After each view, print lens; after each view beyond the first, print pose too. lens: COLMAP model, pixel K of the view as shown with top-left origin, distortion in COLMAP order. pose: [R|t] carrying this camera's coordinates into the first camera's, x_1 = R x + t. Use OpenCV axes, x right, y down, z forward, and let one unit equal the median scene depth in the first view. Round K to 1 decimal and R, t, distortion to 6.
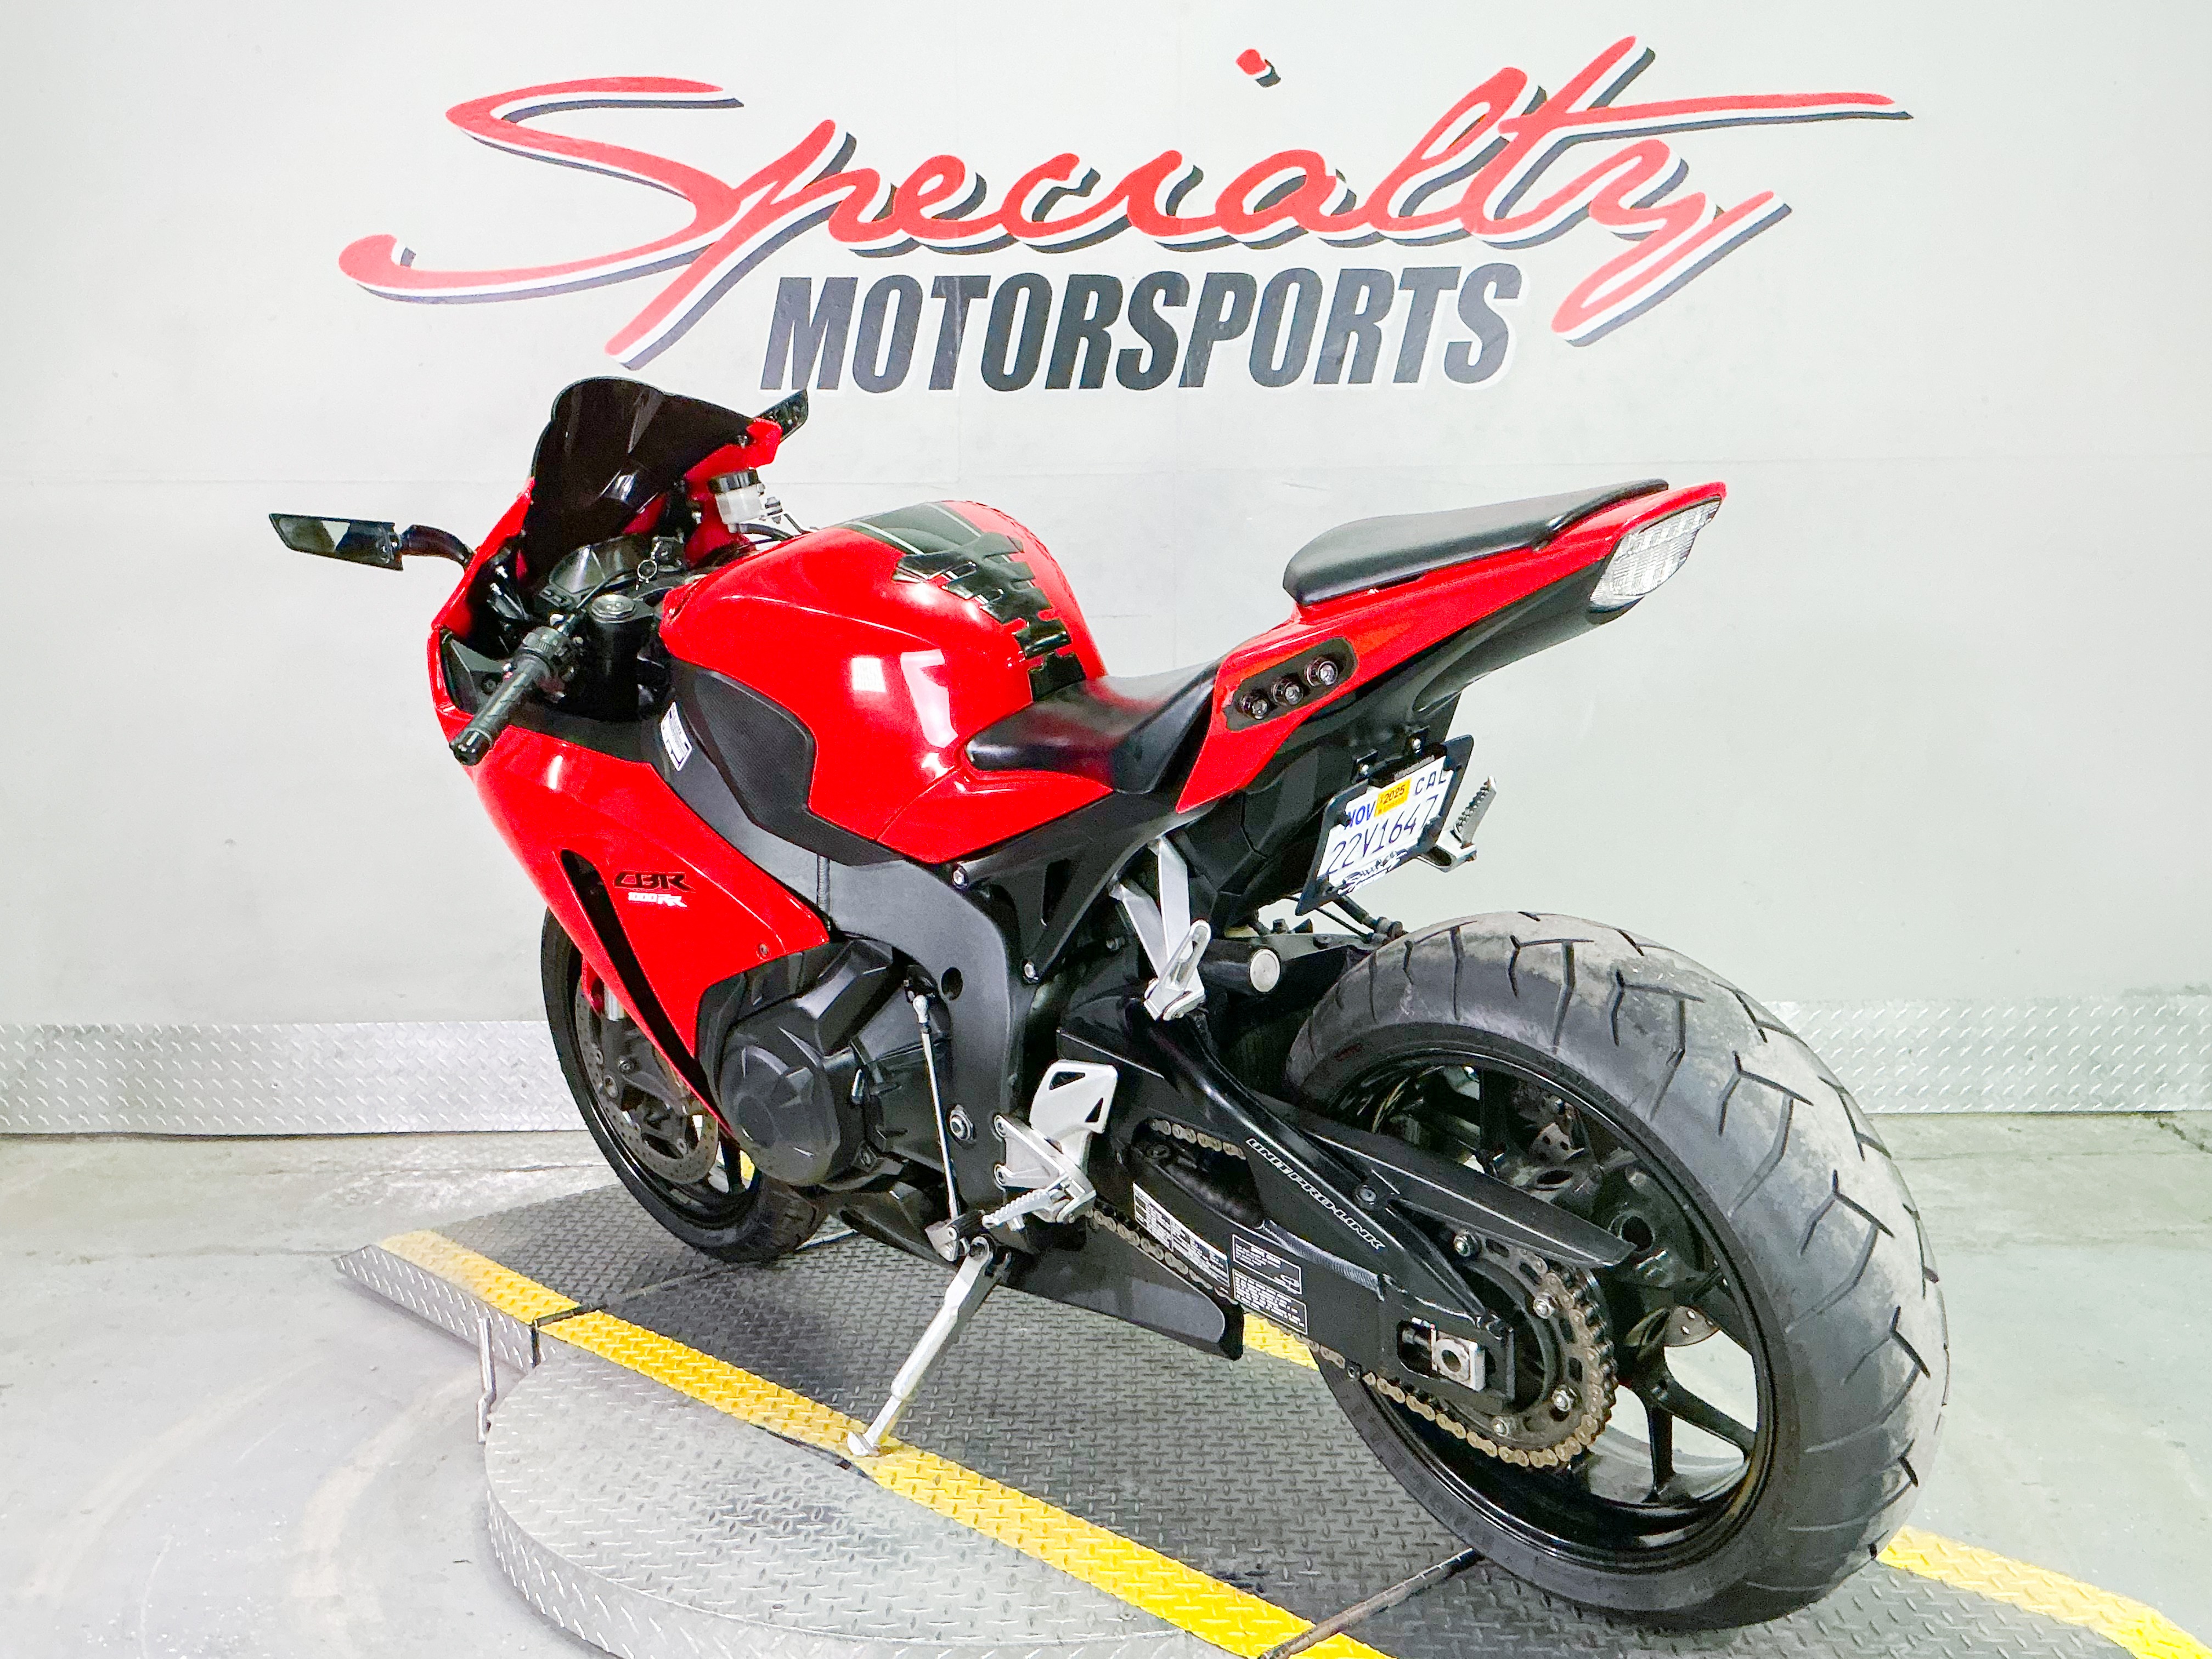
lens RADIAL K [[2147.8, 0, 1097.4], [0, 2147.8, 864.0], [0, 0, 1]] dist [0.037500, 0.000000]
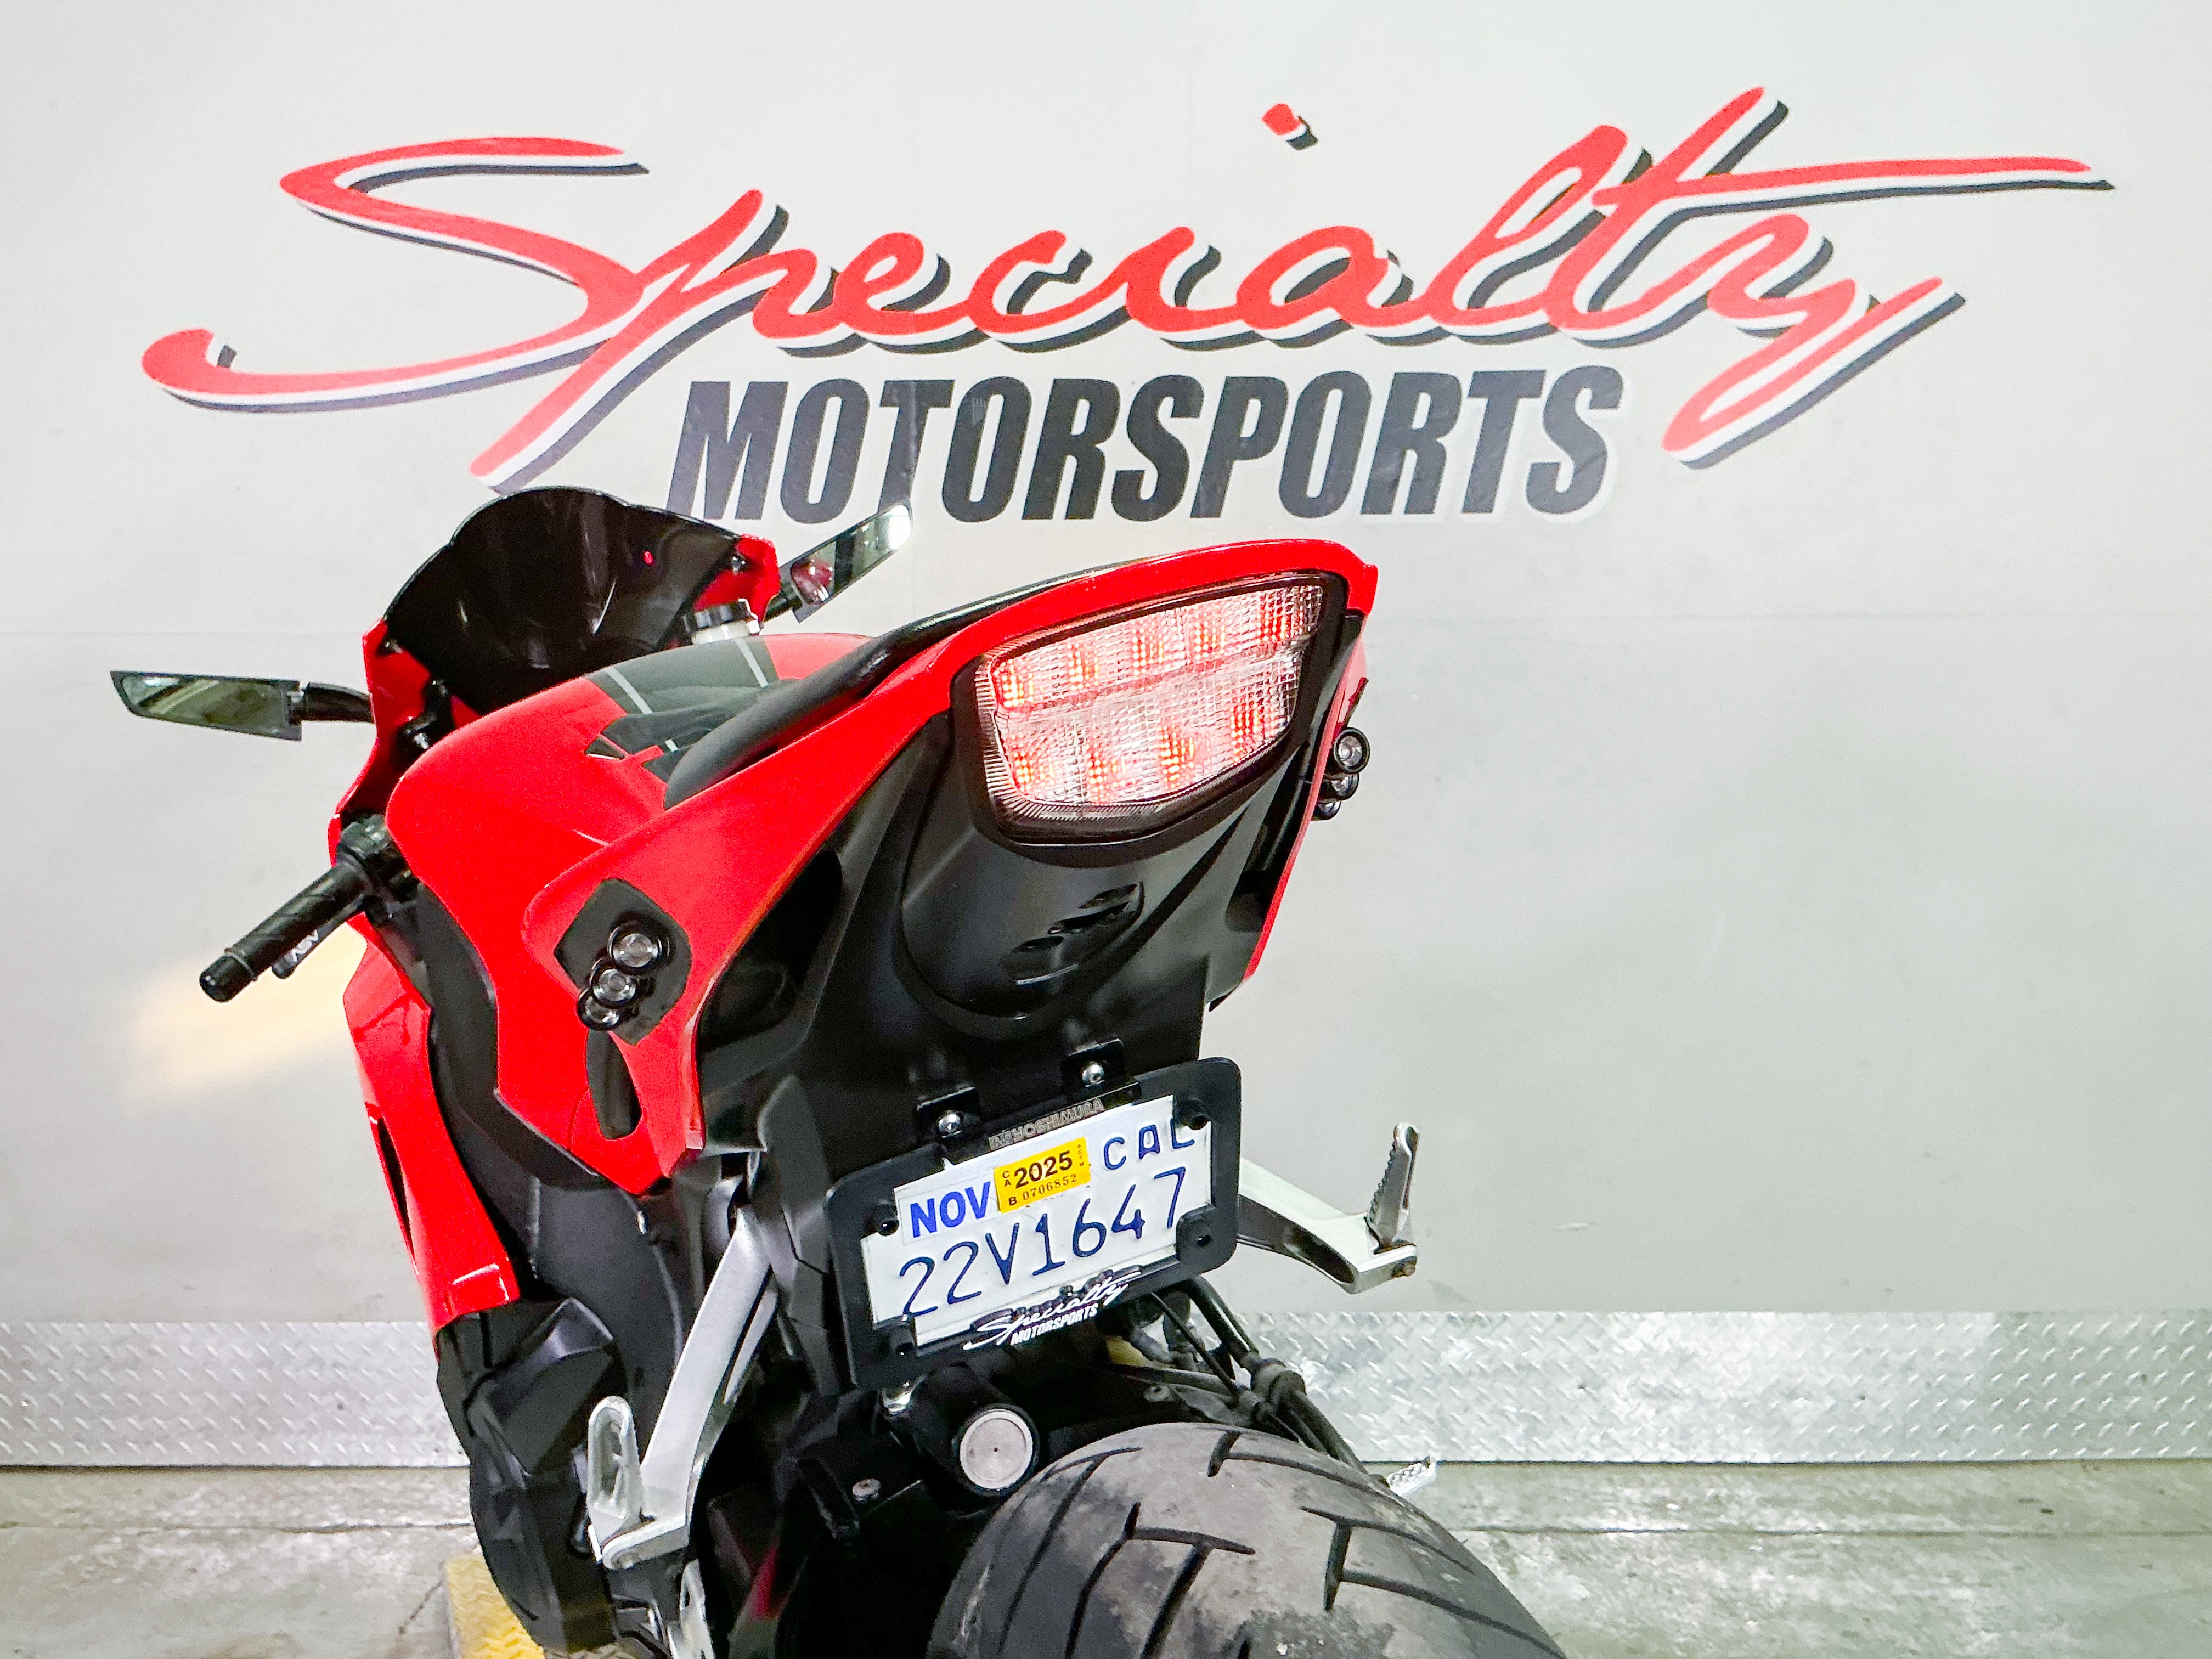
lens RADIAL K [[2265.3, 0, 1111.7], [0, 2265.3, 840.4], [0, 0, 1]] dist [0.038119, 0.000000]
pose [[0.999940, 0.004521, -0.009974, 0.017916], [-0.005386, 0.996071, -0.088399, -0.029916], [0.009536, 0.088447, 0.996035, 0.181101]]
